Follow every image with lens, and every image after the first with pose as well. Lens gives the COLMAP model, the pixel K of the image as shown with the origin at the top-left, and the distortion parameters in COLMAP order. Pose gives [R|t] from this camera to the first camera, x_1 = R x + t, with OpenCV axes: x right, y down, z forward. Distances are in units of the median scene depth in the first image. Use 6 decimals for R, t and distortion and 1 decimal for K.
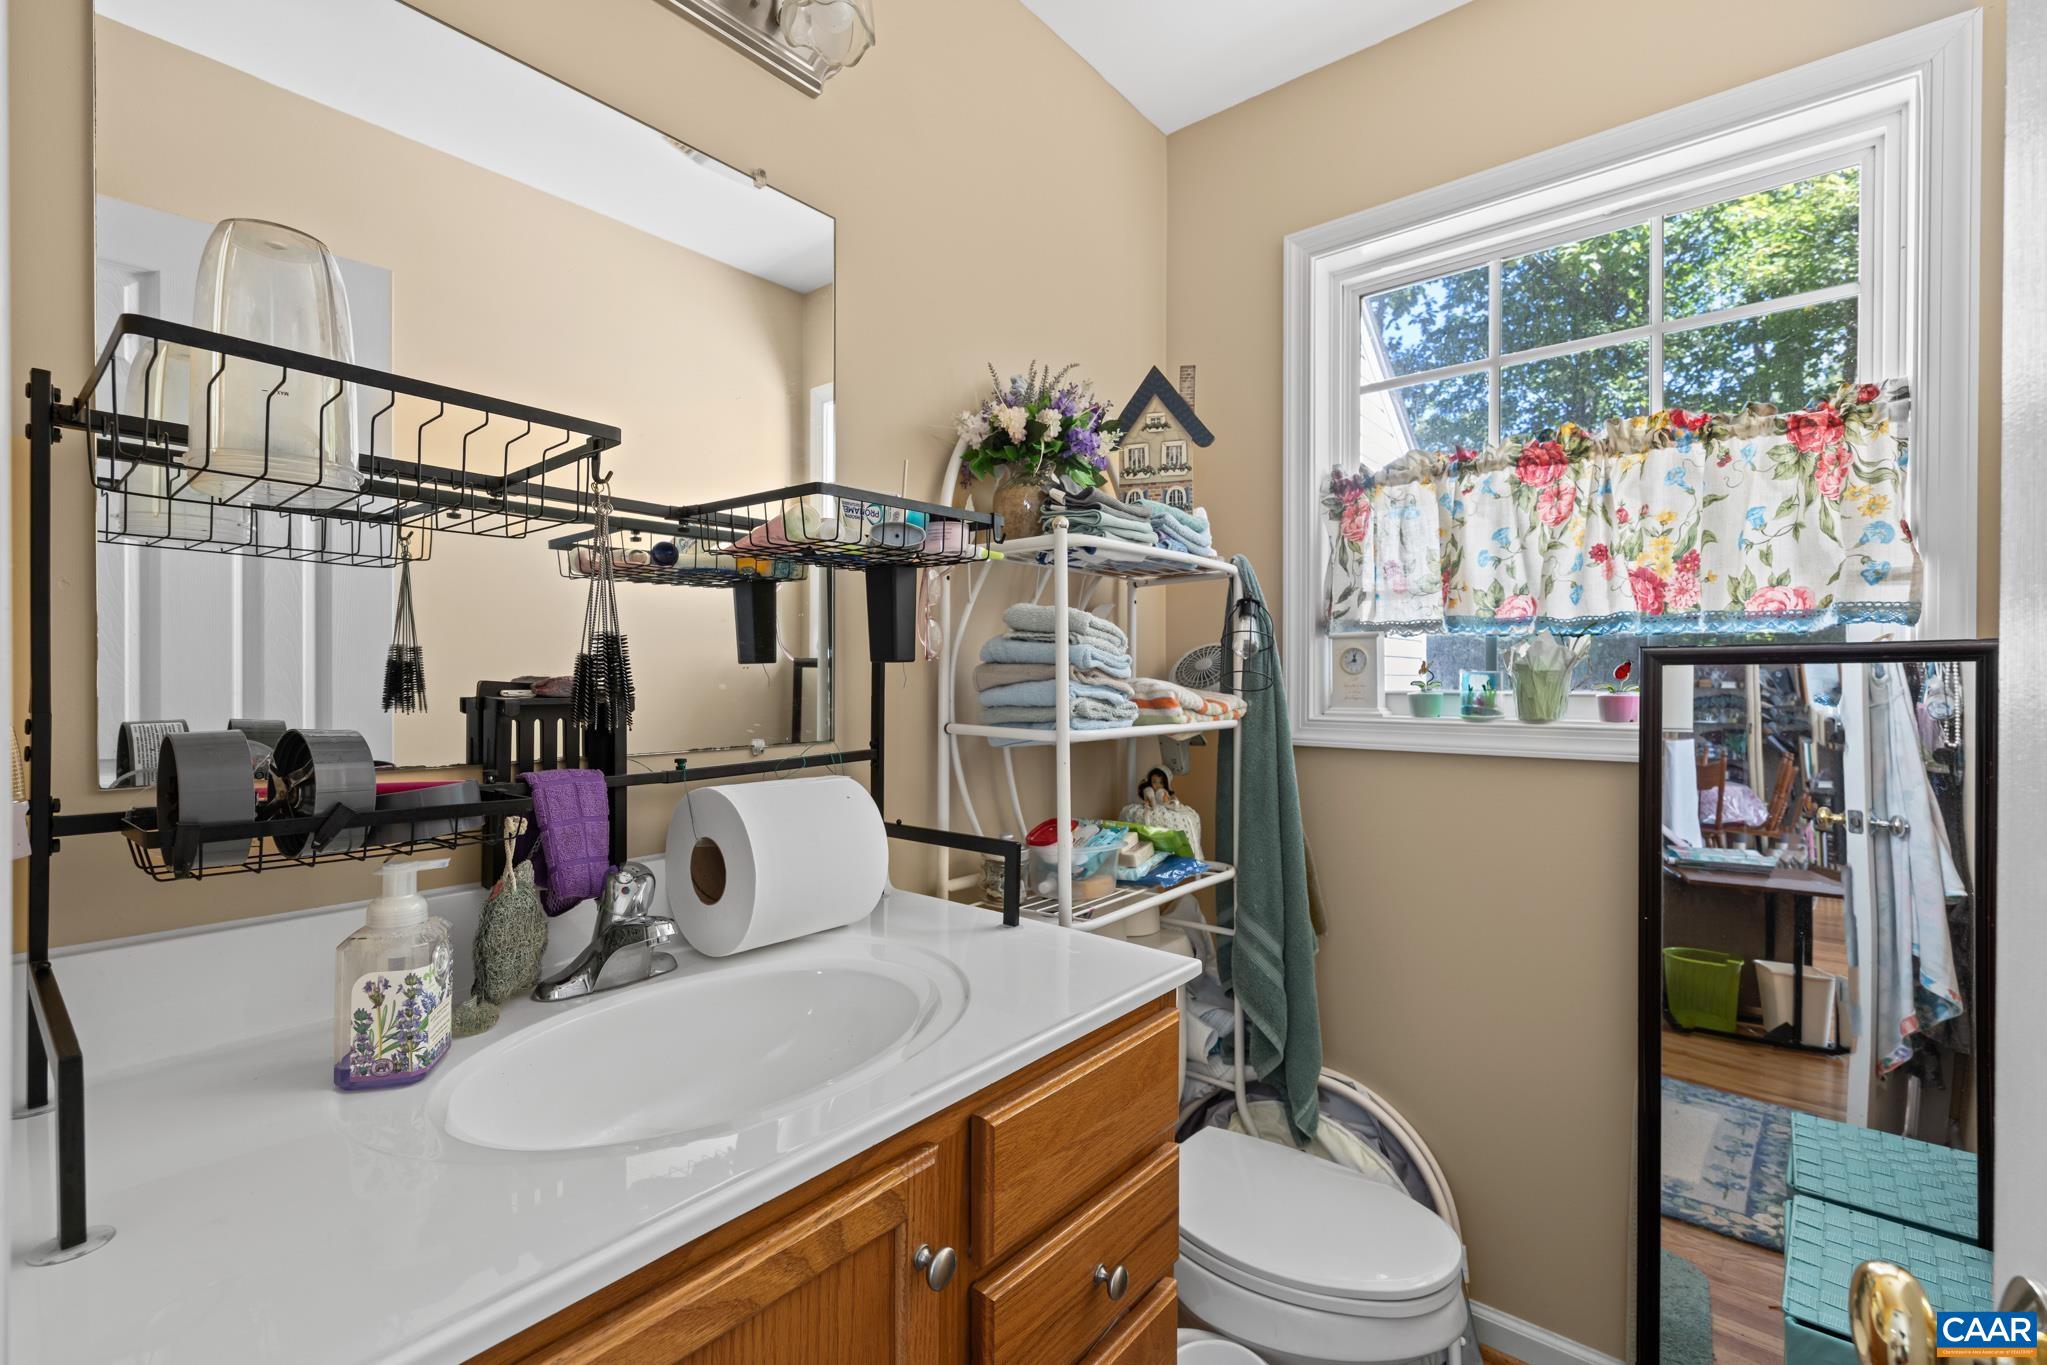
lens RADIAL K [[889.3, 0, 1025.6], [0, 889.3, 683.0], [0, 0, 1]] dist [0.000557, 0.000070]
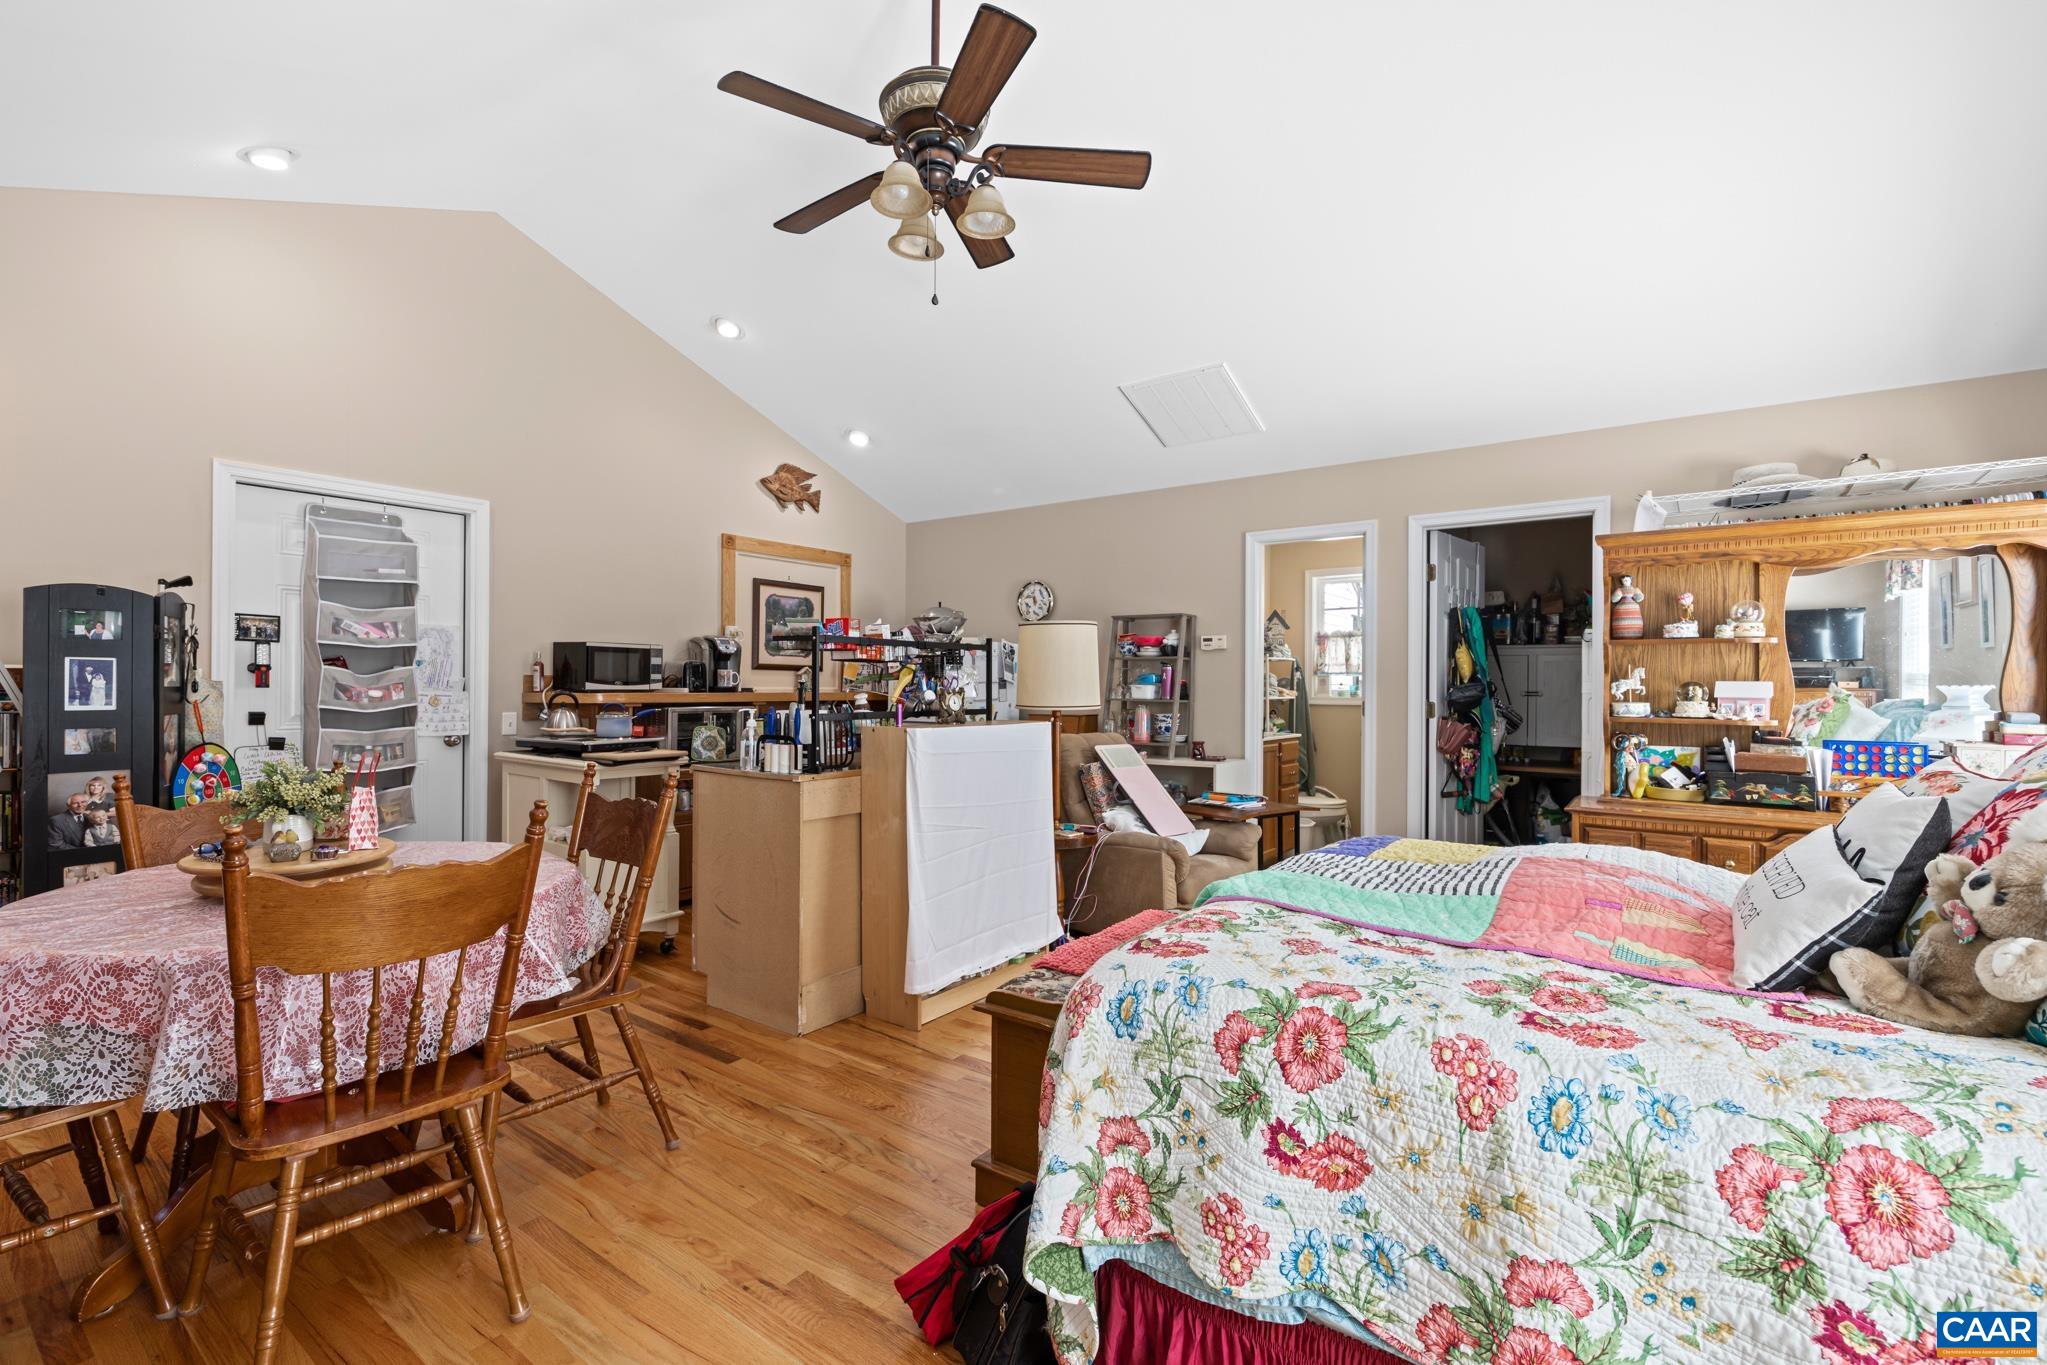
lens RADIAL K [[889.3, 0, 1019.4], [0, 889.3, 689.4], [0, 0, 1]] dist [0.000557, 0.000070]
pose [[0.998499, 0.002303, 0.054718, -1.206806], [-0.002019, 0.999984, -0.005247, 0.029854], [-0.054729, 0.005129, 0.998488, -2.896029]]
